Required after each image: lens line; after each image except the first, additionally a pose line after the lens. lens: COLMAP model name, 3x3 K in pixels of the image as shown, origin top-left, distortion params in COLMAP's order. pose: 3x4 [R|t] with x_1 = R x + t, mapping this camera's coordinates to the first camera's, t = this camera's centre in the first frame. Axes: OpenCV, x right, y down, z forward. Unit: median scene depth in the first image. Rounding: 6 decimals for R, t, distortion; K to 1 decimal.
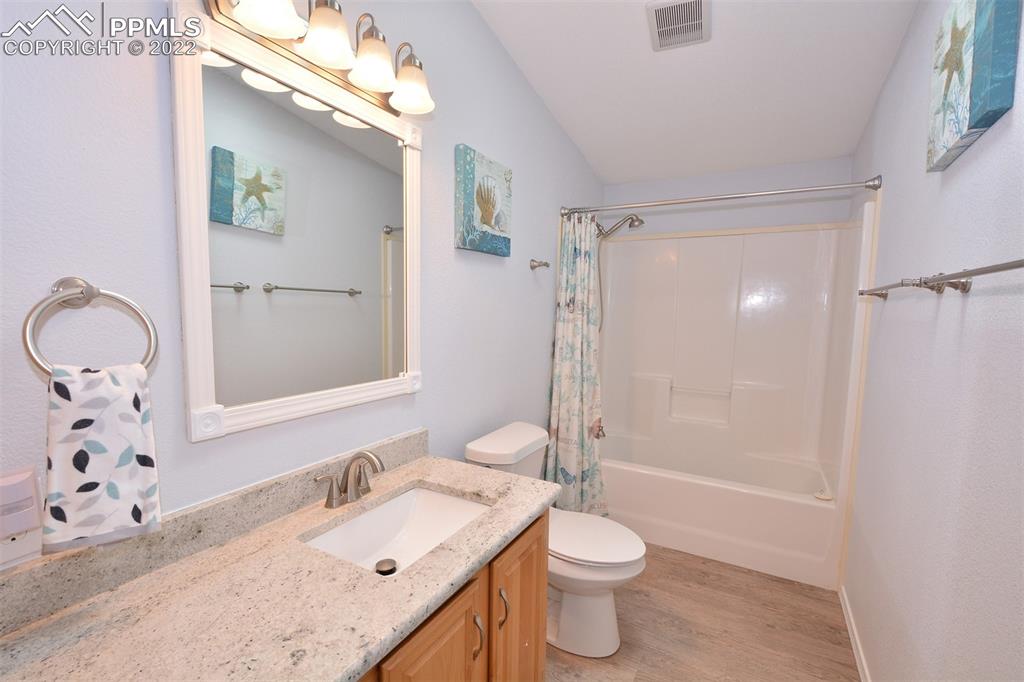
lens RADIAL K [[448.8, 0, 508.0], [0, 448.8, 350.6], [0, 0, 1]] dist [-0.001285, -0.000561]
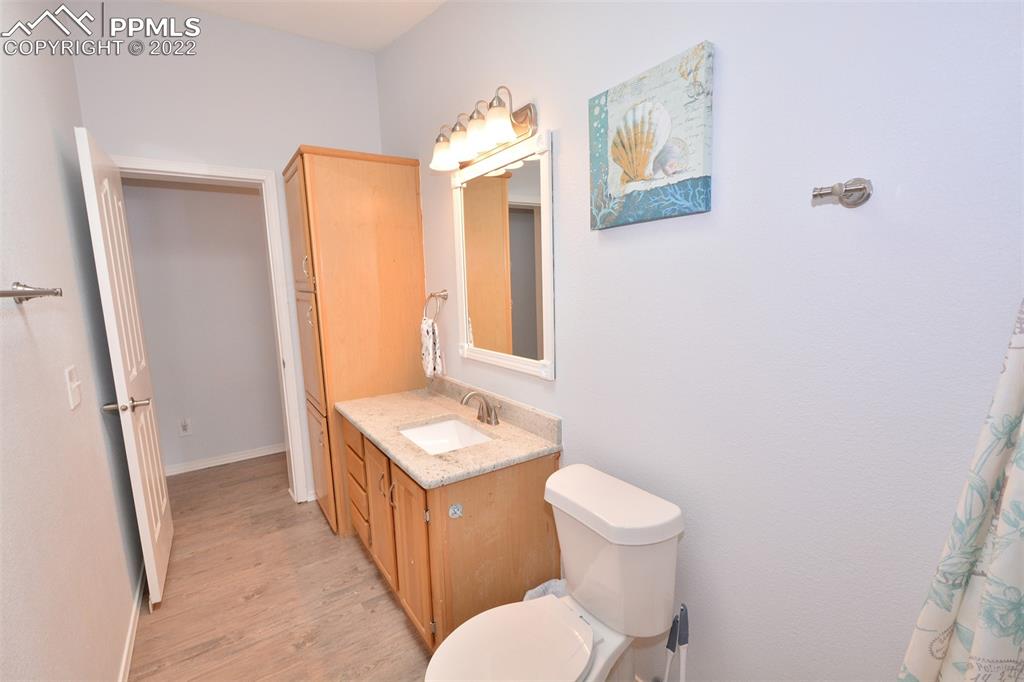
lens RADIAL K [[448.8, 0, 508.0], [0, 448.8, 350.6], [0, 0, 1]] dist [-0.001285, -0.000561]
pose [[-0.447290, 0.135252, -0.884103, 0.695046], [-0.060953, 0.981592, 0.181003, -0.147625], [0.892310, 0.134849, -0.430812, 1.205679]]
